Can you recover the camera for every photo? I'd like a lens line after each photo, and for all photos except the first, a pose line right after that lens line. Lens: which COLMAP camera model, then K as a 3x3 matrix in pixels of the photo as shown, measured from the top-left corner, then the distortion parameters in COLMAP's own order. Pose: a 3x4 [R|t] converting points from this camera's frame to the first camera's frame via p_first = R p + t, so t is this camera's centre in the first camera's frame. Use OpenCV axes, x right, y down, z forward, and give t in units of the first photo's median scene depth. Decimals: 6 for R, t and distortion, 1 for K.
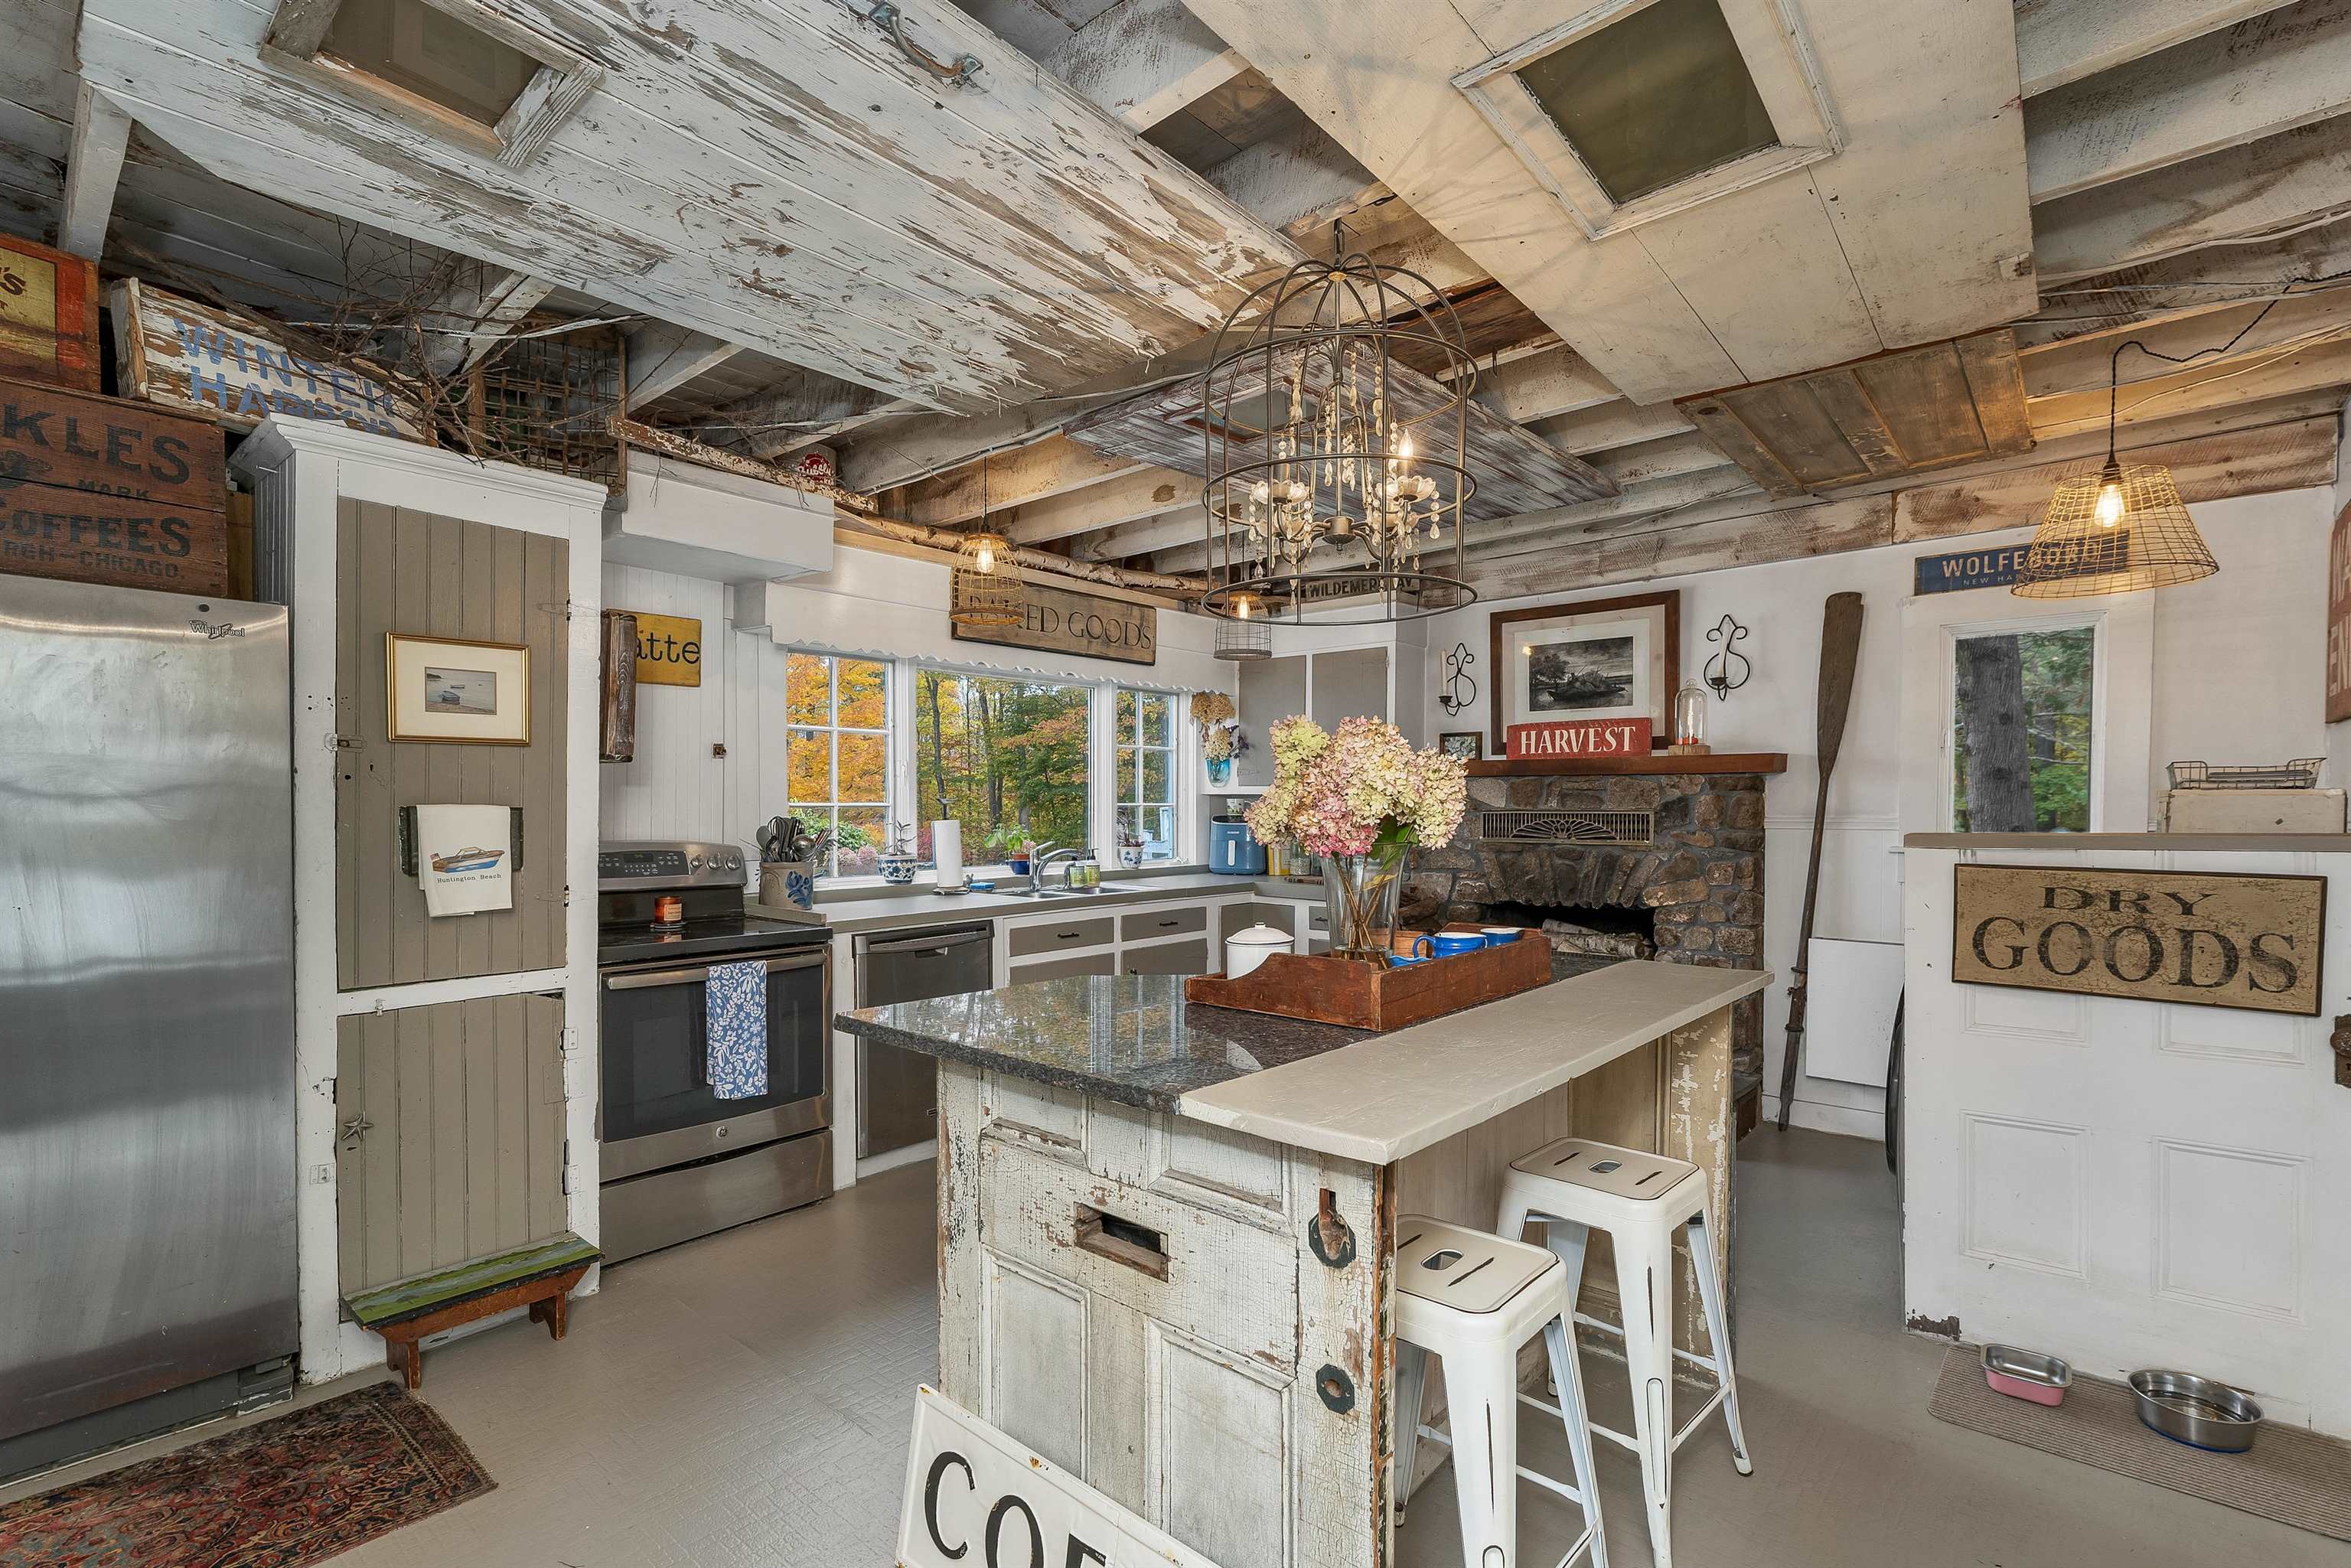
lens RADIAL K [[1071.7, 0, 1165.4], [0, 1071.7, 844.4], [0, 0, 1]] dist [0.003163, 0.000660]
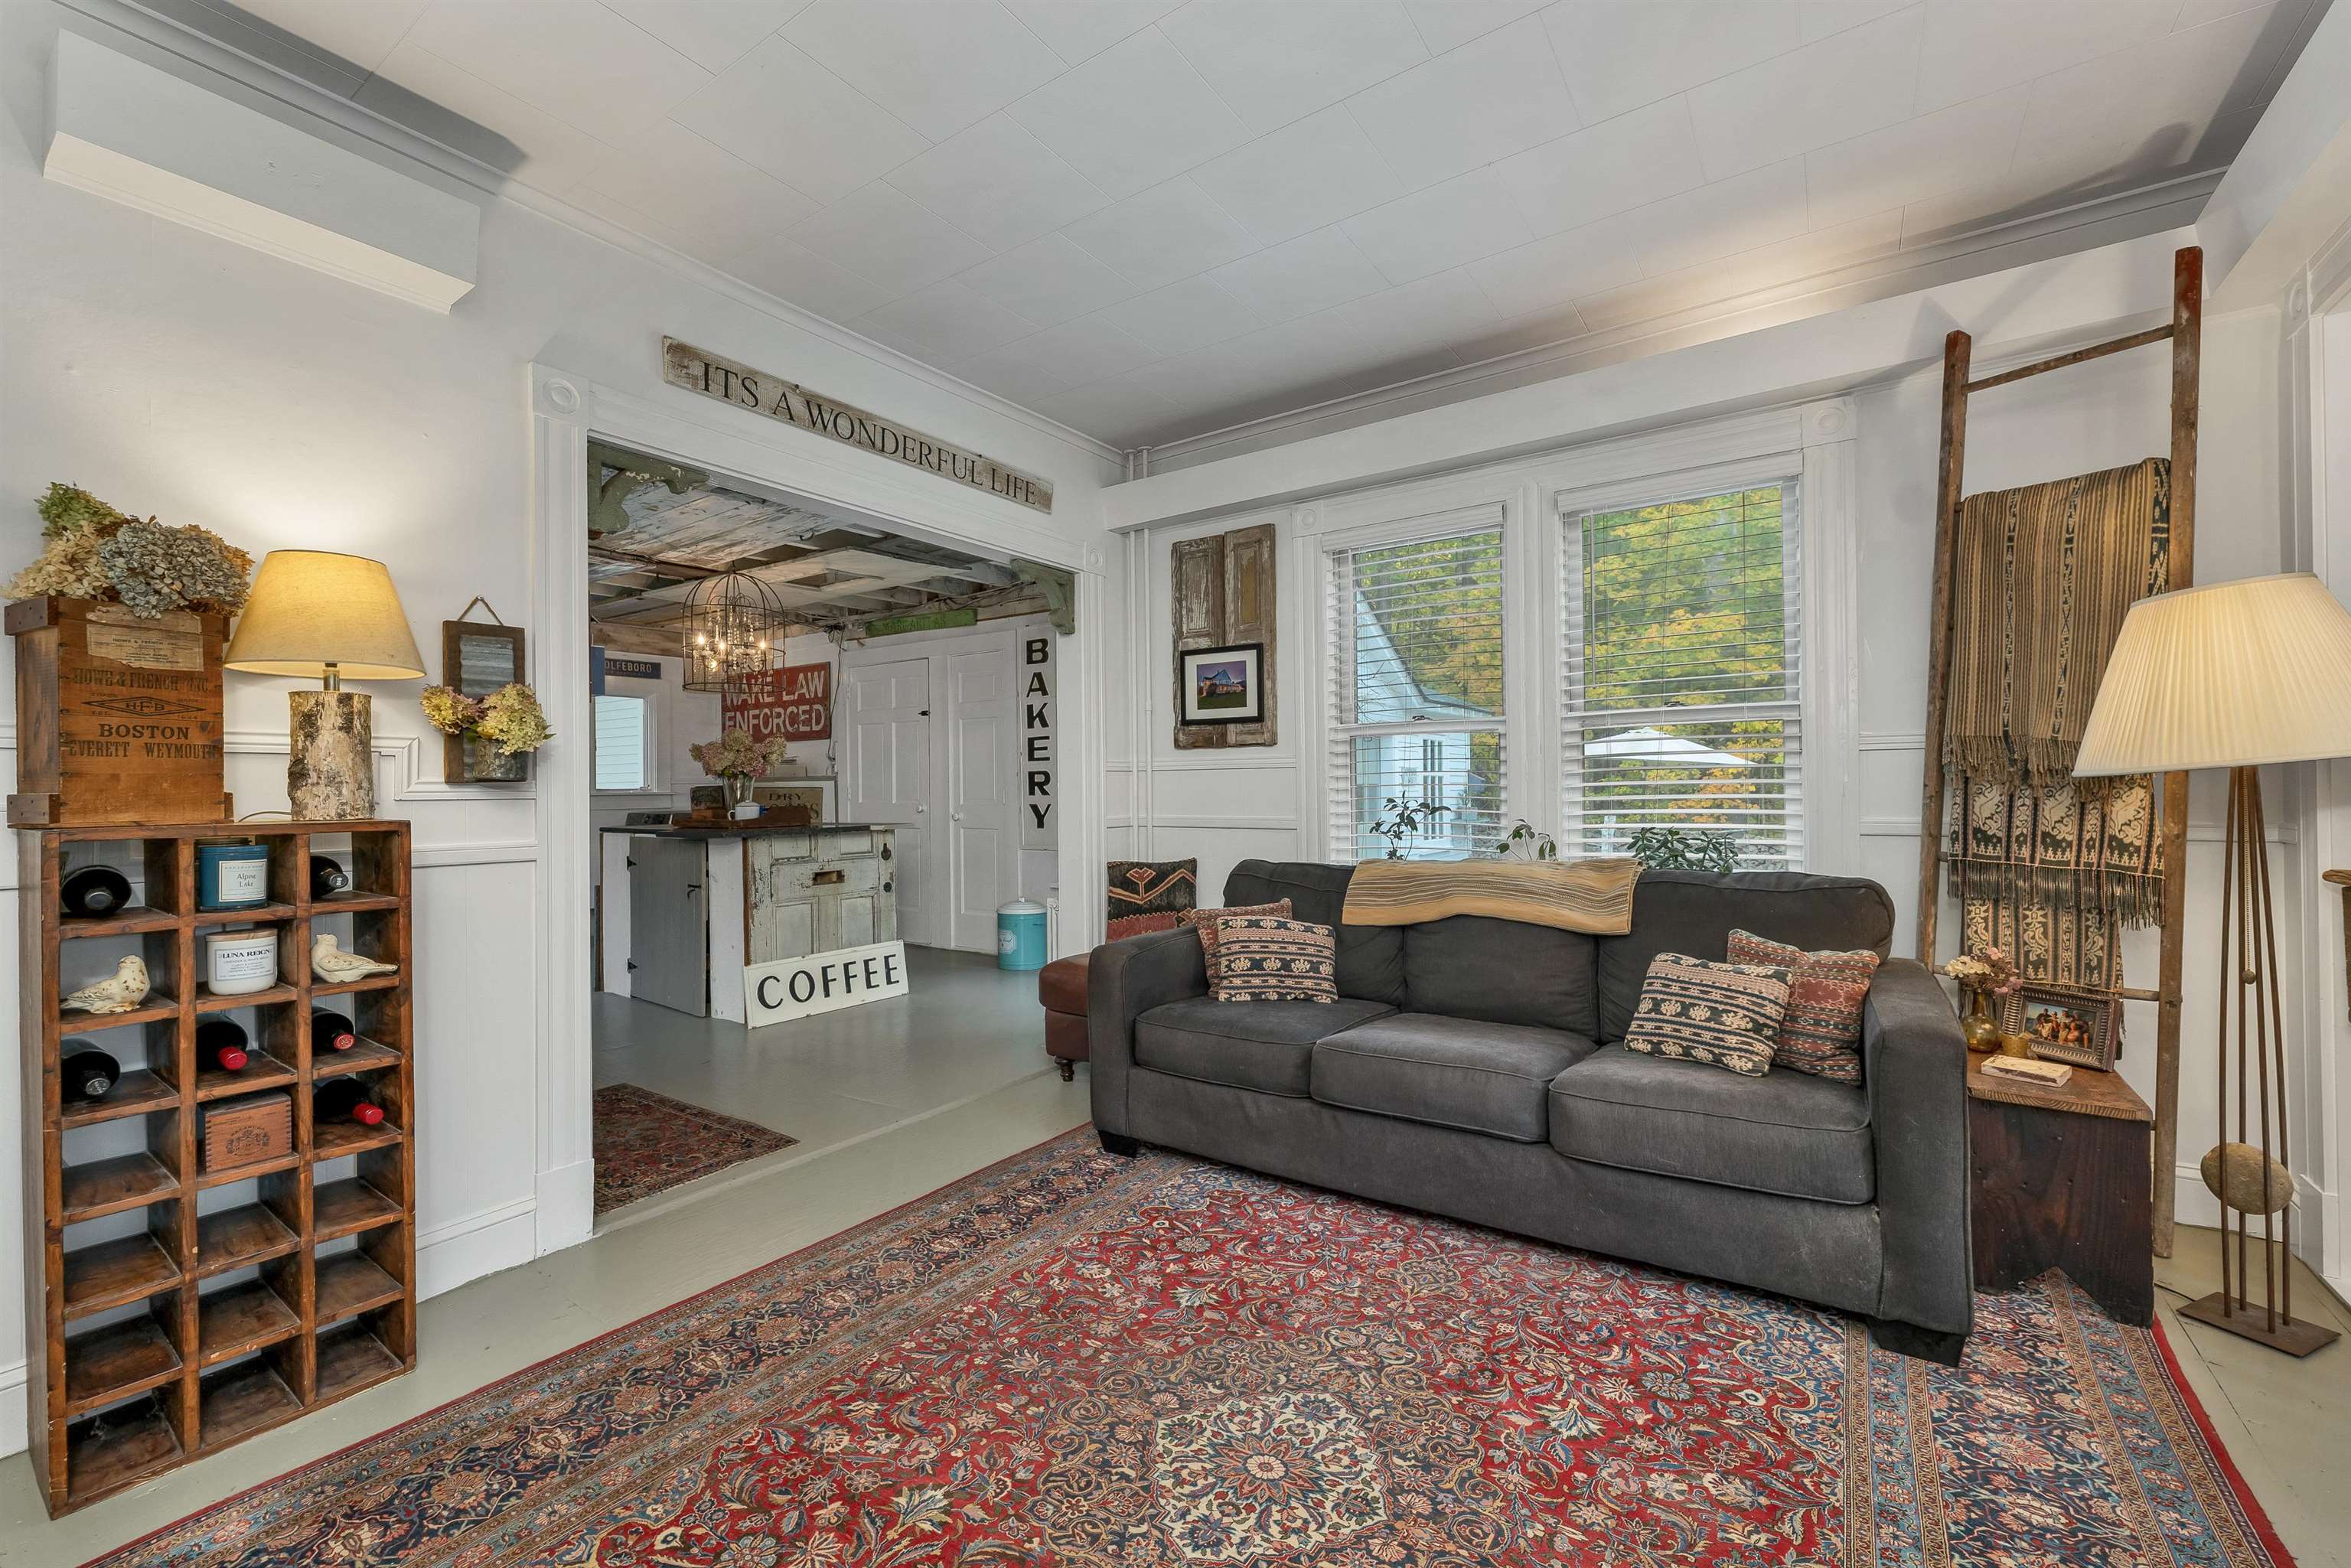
lens RADIAL K [[960.3, 0, 1171.2], [0, 960.3, 784.1], [0, 0, 1]] dist [0.002946, -0.000122]
pose [[-0.107510, 0.007498, 0.994176, -1.154357], [0.052080, 0.998641, -0.001899, 0.042353], [-0.992839, 0.051572, -0.107755, 0.067252]]
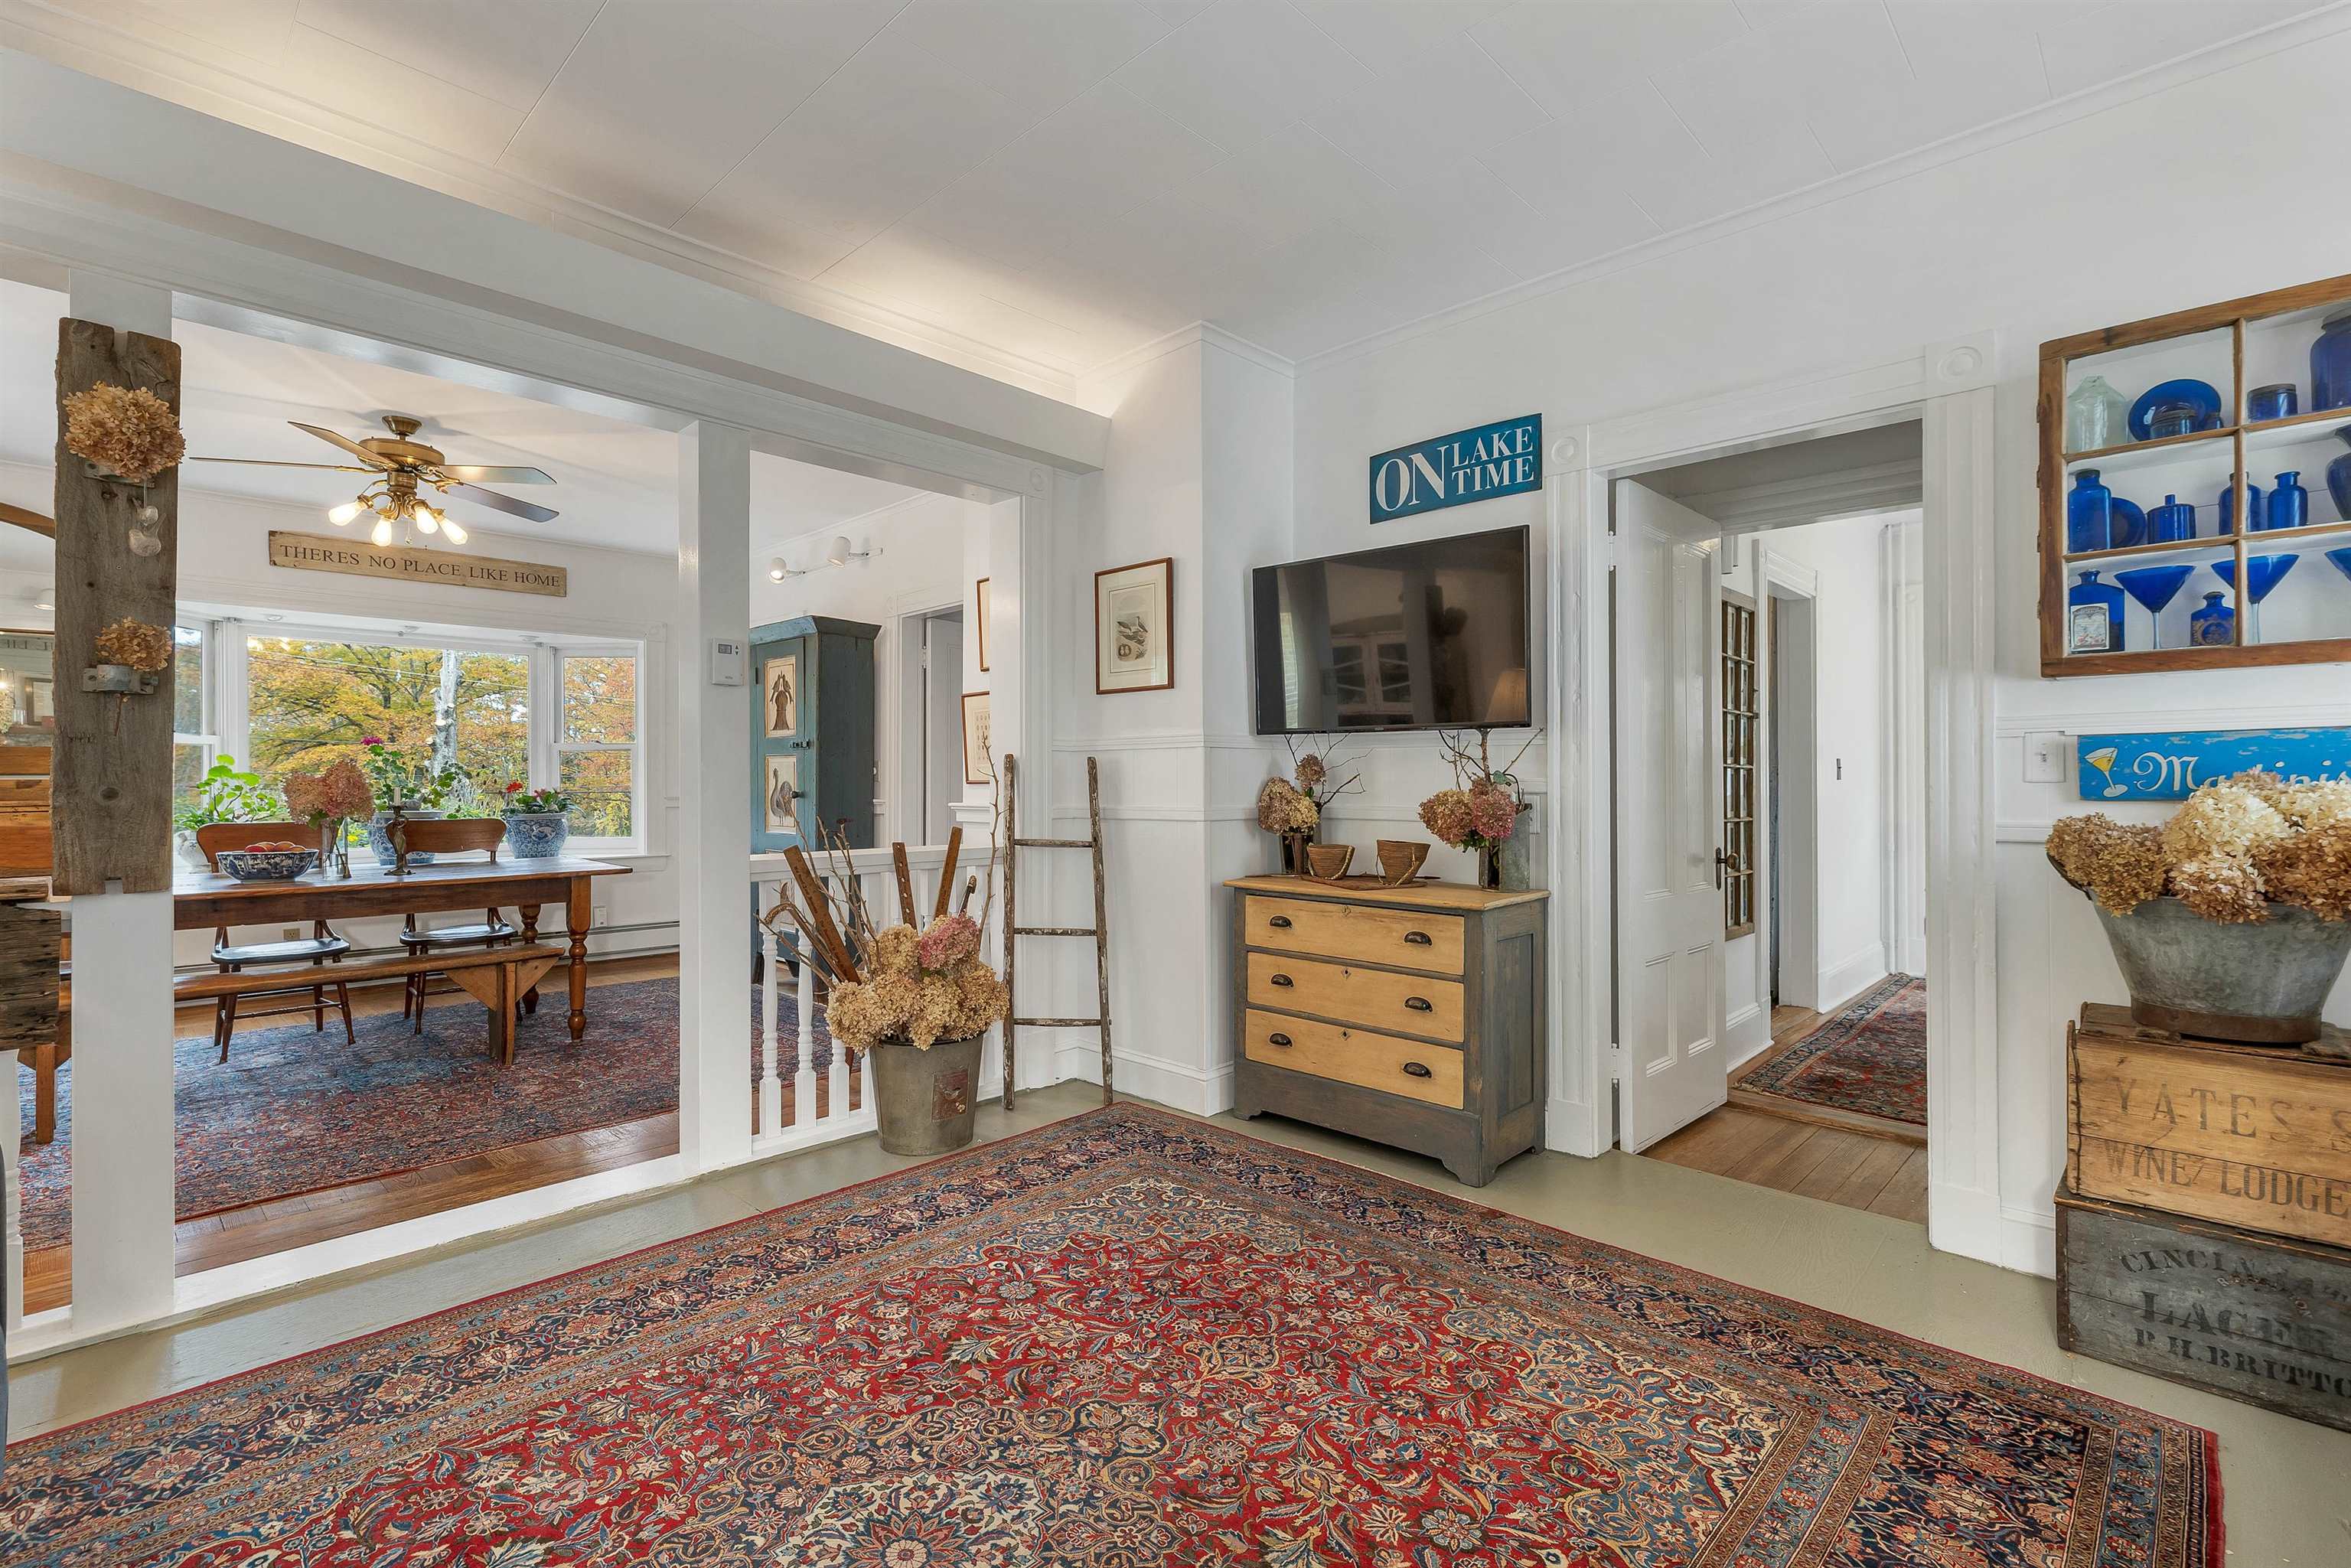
lens RADIAL K [[1071.7, 0, 1145.3], [0, 1071.7, 779.4], [0, 0, 1]] dist [0.003163, 0.000660]
pose [[-0.073322, -0.002412, -0.997305, -0.470595], [-0.038686, 0.999251, 0.000428, 0.043847], [0.996558, 0.038613, -0.073360, 0.099014]]
